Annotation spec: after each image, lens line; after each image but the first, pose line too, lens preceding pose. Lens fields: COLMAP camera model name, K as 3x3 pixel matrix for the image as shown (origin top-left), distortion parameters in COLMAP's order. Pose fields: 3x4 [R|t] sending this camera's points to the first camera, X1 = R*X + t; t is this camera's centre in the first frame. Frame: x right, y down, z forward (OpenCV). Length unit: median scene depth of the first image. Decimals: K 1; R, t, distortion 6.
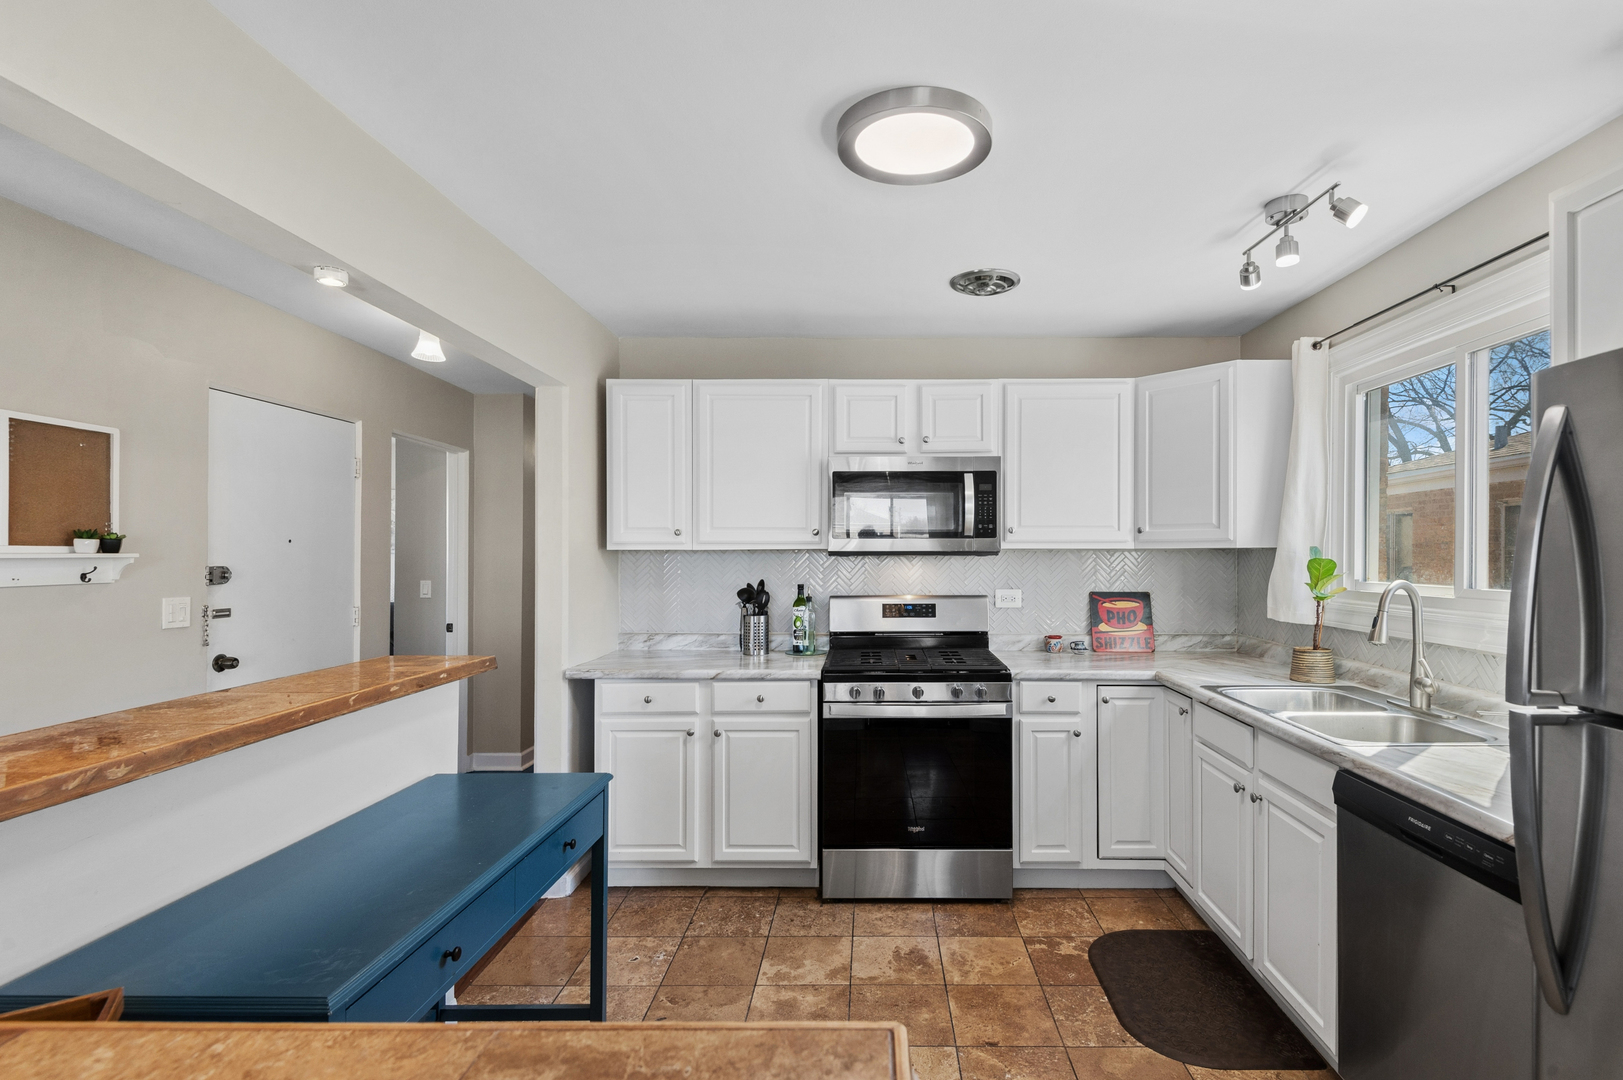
lens RADIAL K [[755.6, 0, 857.2], [0, 755.6, 554.2], [0, 0, 1]] dist [0.024232, -0.015619]
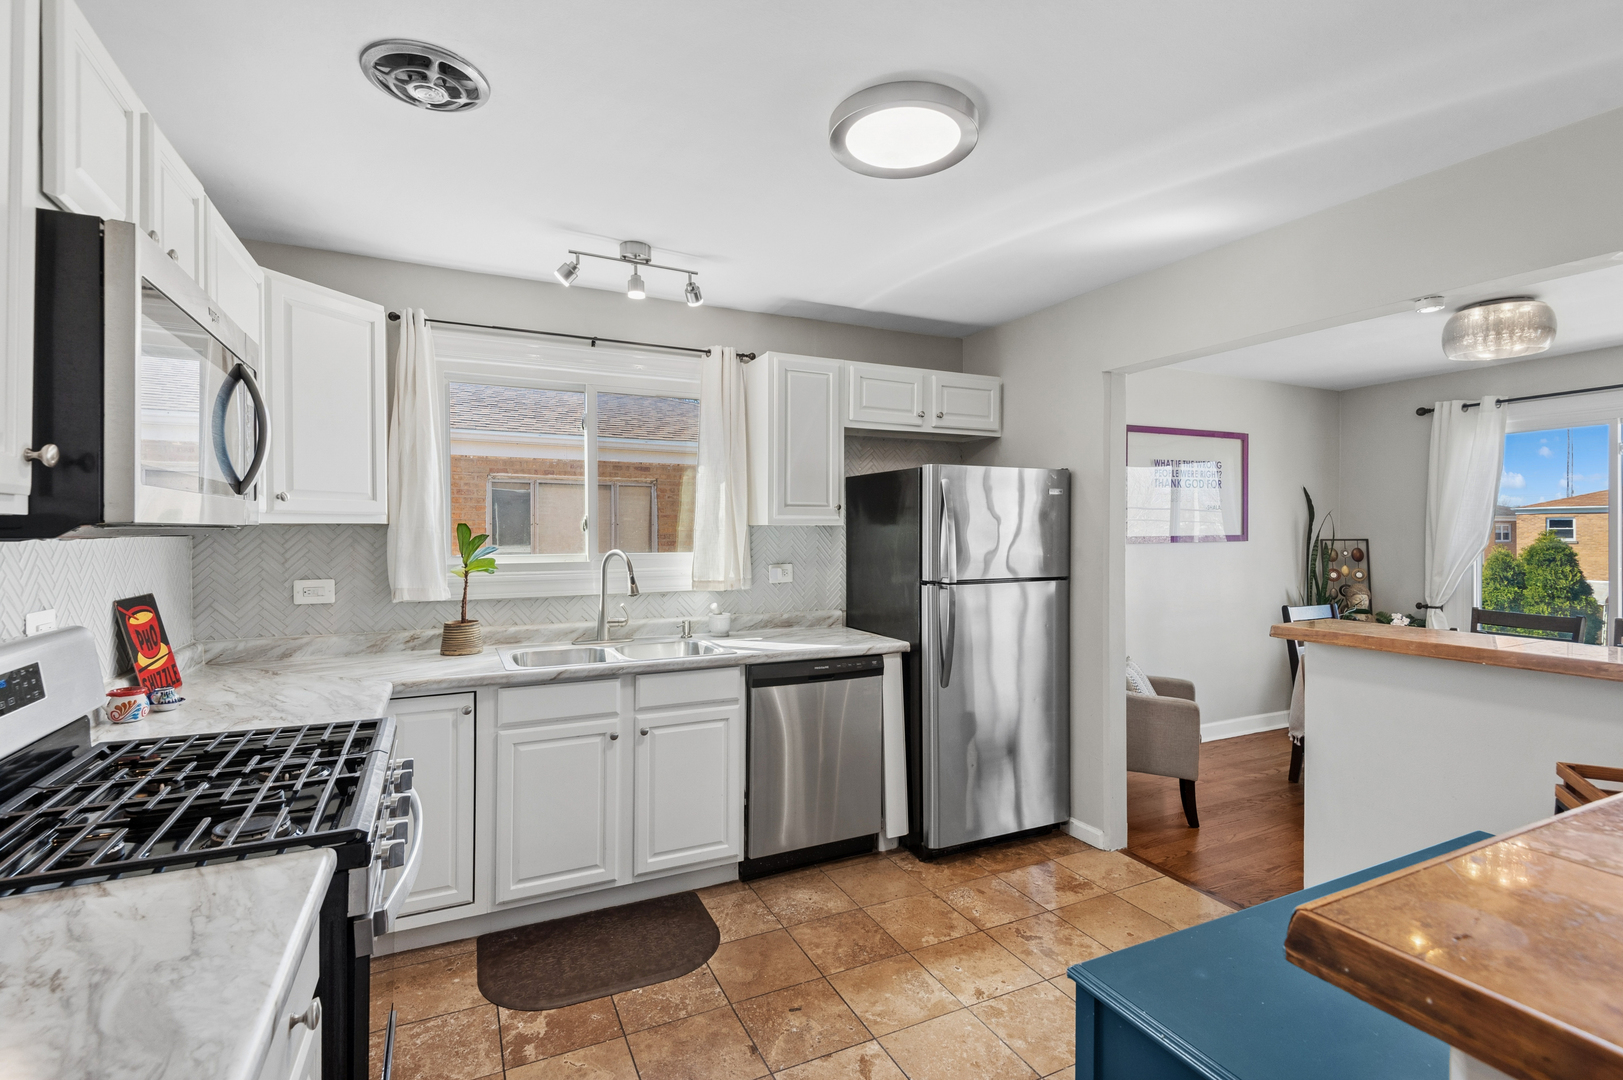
lens RADIAL K [[755.6, 0, 830.5], [0, 755.6, 525.7], [0, 0, 1]] dist [0.024232, -0.015619]
pose [[-0.460517, 0.006911, 0.887624, -0.554710], [0.002641, 0.999976, -0.006416, 0.001092], [-0.887647, -0.000611, -0.460524, 1.050814]]
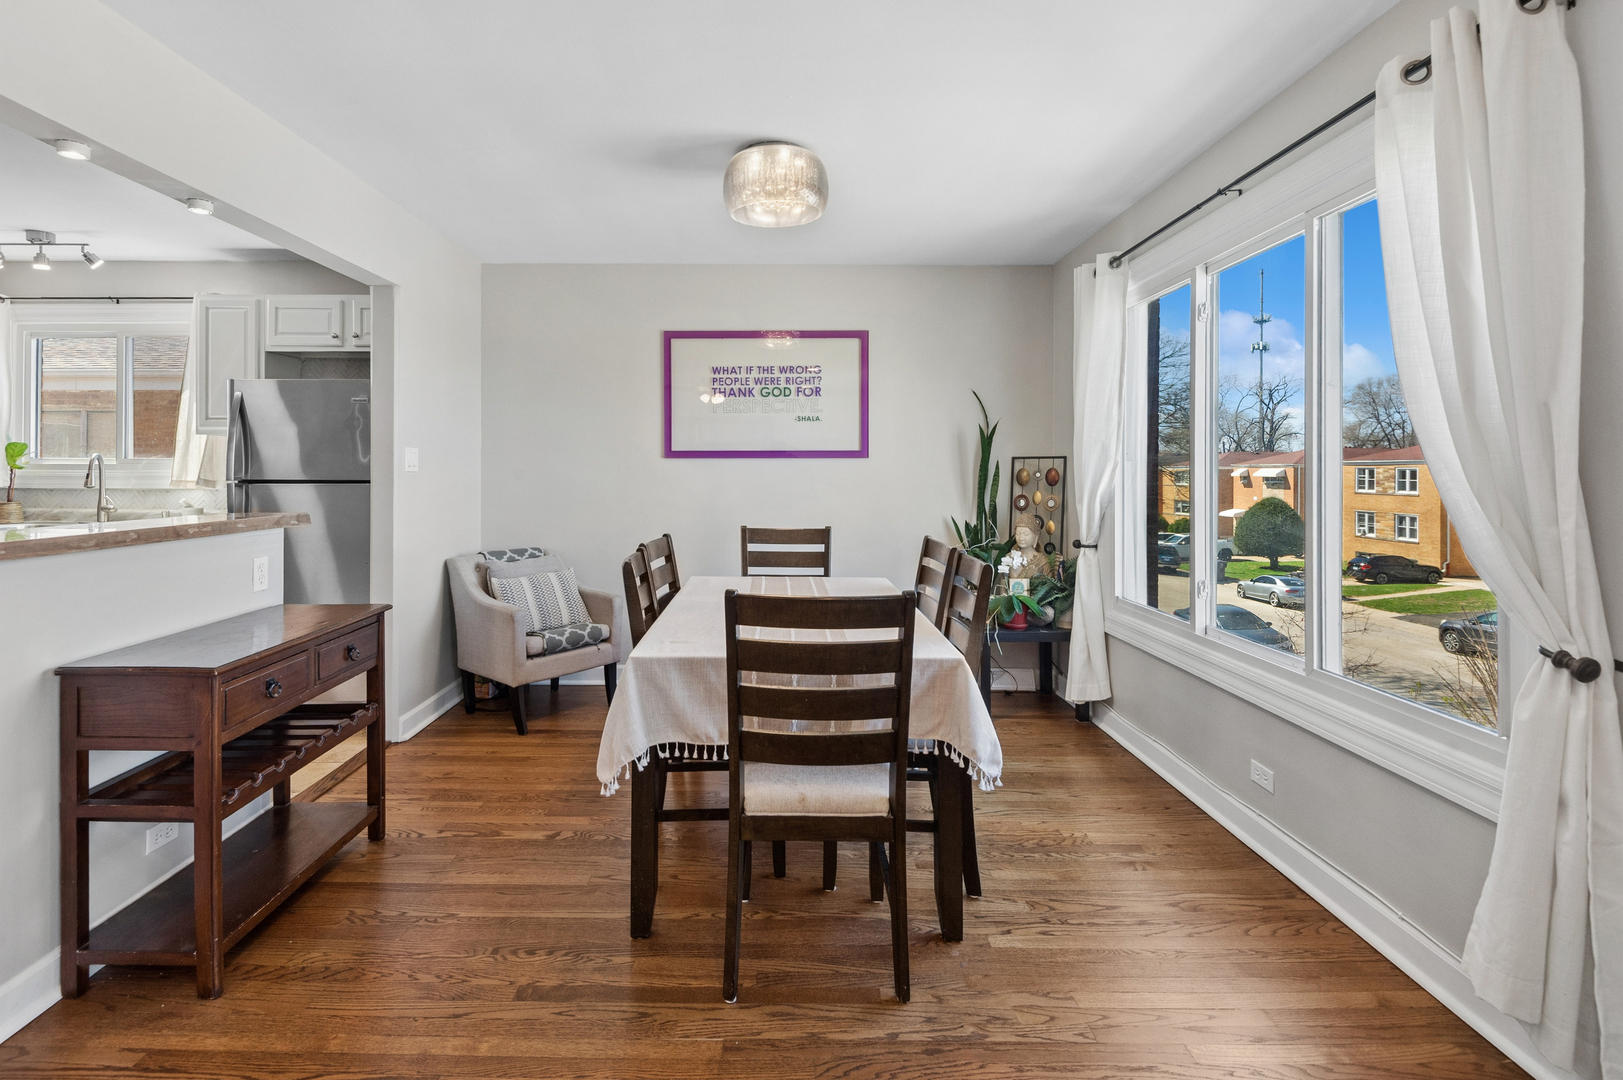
lens RADIAL K [[788.4, 0, 758.5], [0, 788.4, 463.7], [0, 0, 1]] dist [0.019335, -0.010655]
pose [[-0.004380, 0.005355, 0.999976, -1.010752], [-0.003251, 0.999980, -0.005370, 0.052435], [-0.999985, -0.003274, -0.004362, -0.502132]]
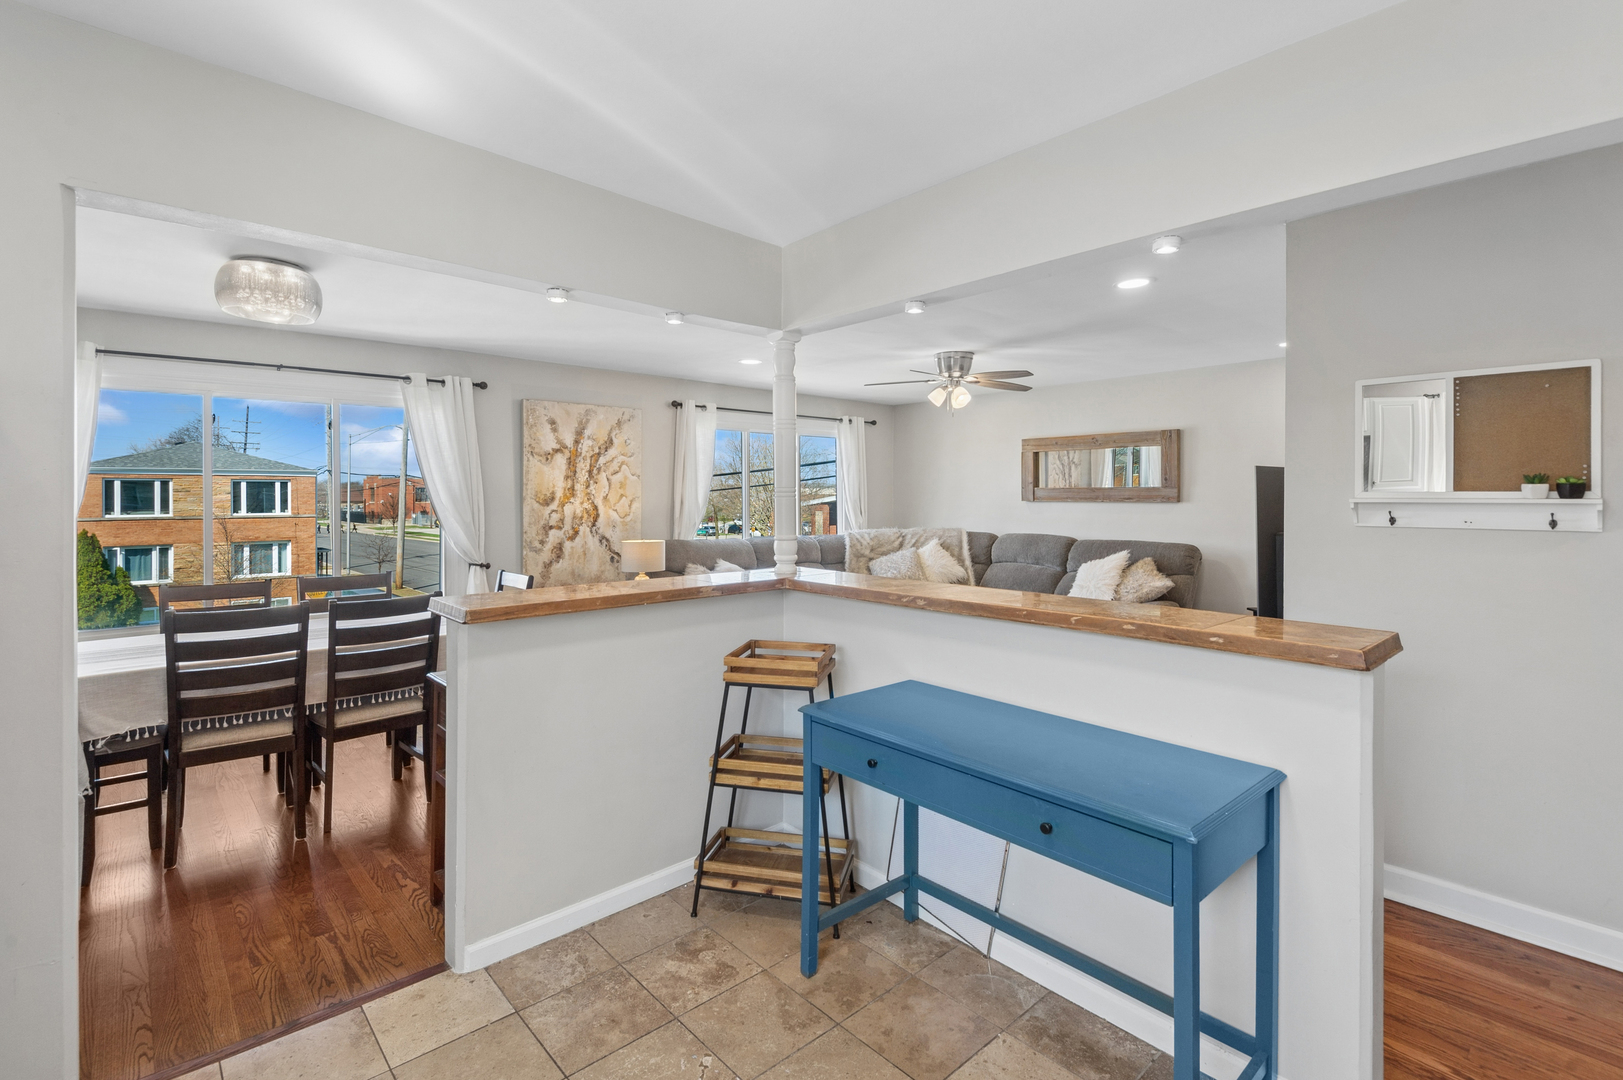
lens RADIAL K [[755.6, 0, 804.8], [0, 755.6, 497.8], [0, 0, 1]] dist [0.024232, -0.015619]
pose [[-0.719150, 0.001408, -0.694854, 0.302476], [-0.001765, 0.999991, 0.003853, -0.004593], [0.694853, 0.003997, -0.719141, 0.968893]]
